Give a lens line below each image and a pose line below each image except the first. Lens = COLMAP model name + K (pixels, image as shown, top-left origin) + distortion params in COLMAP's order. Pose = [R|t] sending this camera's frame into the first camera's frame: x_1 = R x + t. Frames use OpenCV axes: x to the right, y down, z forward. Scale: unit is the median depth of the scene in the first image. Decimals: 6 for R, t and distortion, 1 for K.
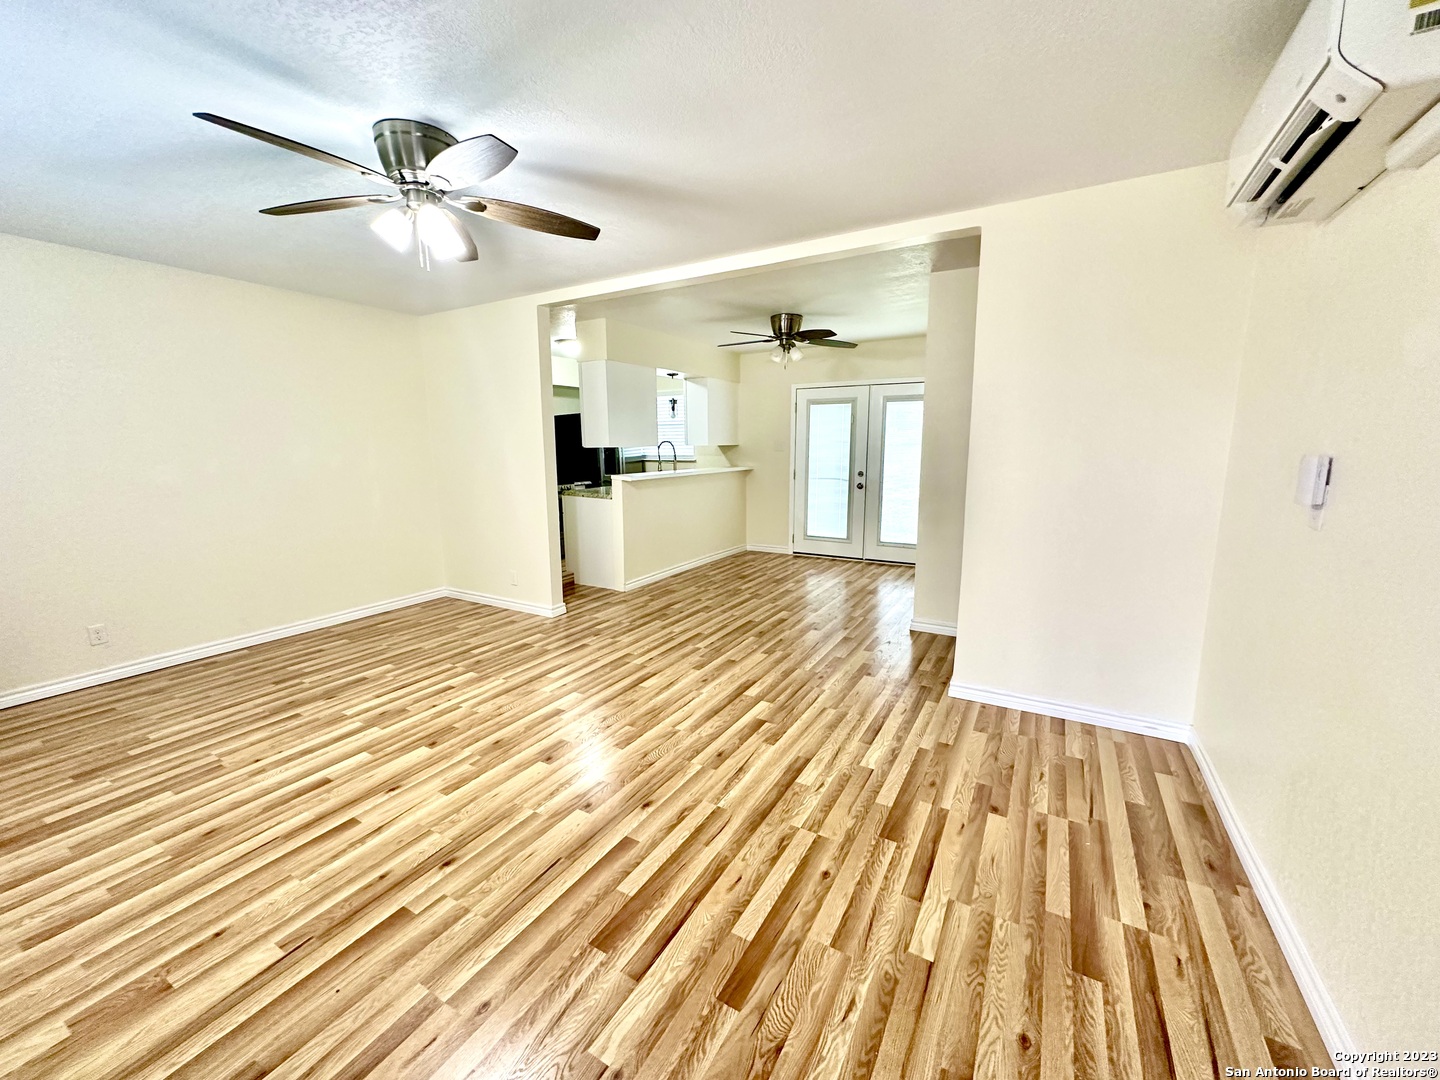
lens RADIAL K [[565.4, 0, 713.6], [0, 565.4, 534.4], [0, 0, 1]] dist [-0.006013, 0.001061]
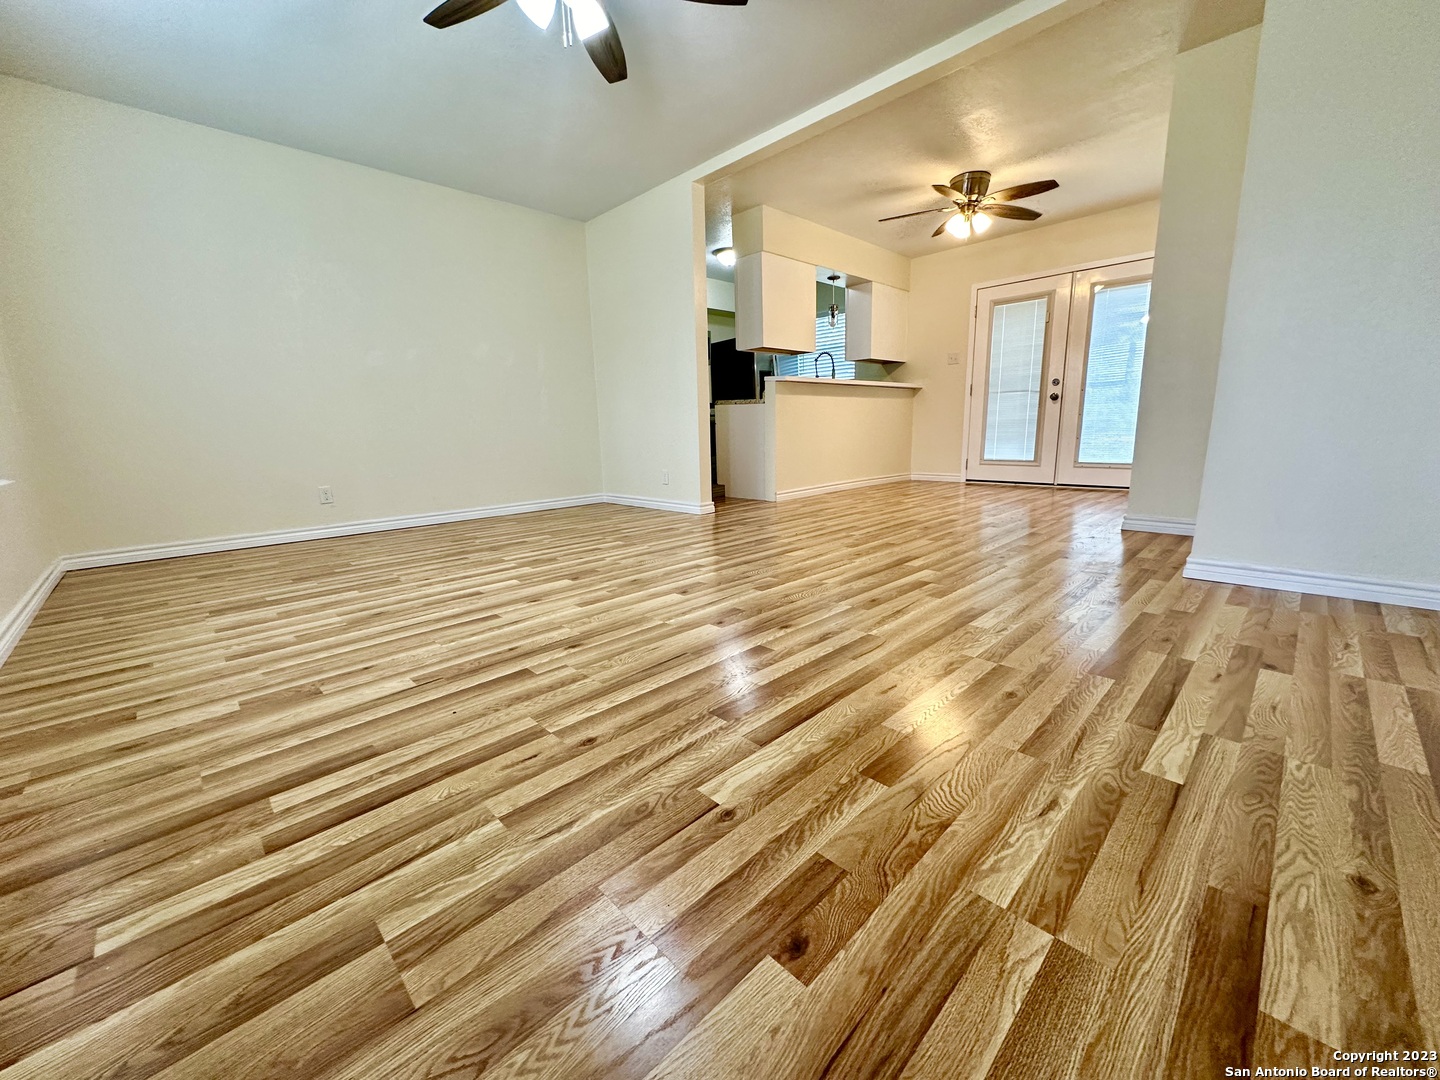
lens RADIAL K [[565.4, 0, 716.7], [0, 565.4, 530.5], [0, 0, 1]] dist [-0.006013, 0.001061]
pose [[0.963345, 0.032738, -0.266261, 0.008276], [-0.024914, 0.999154, 0.032711, 0.311032], [0.267107, -0.024878, 0.963346, 0.133285]]
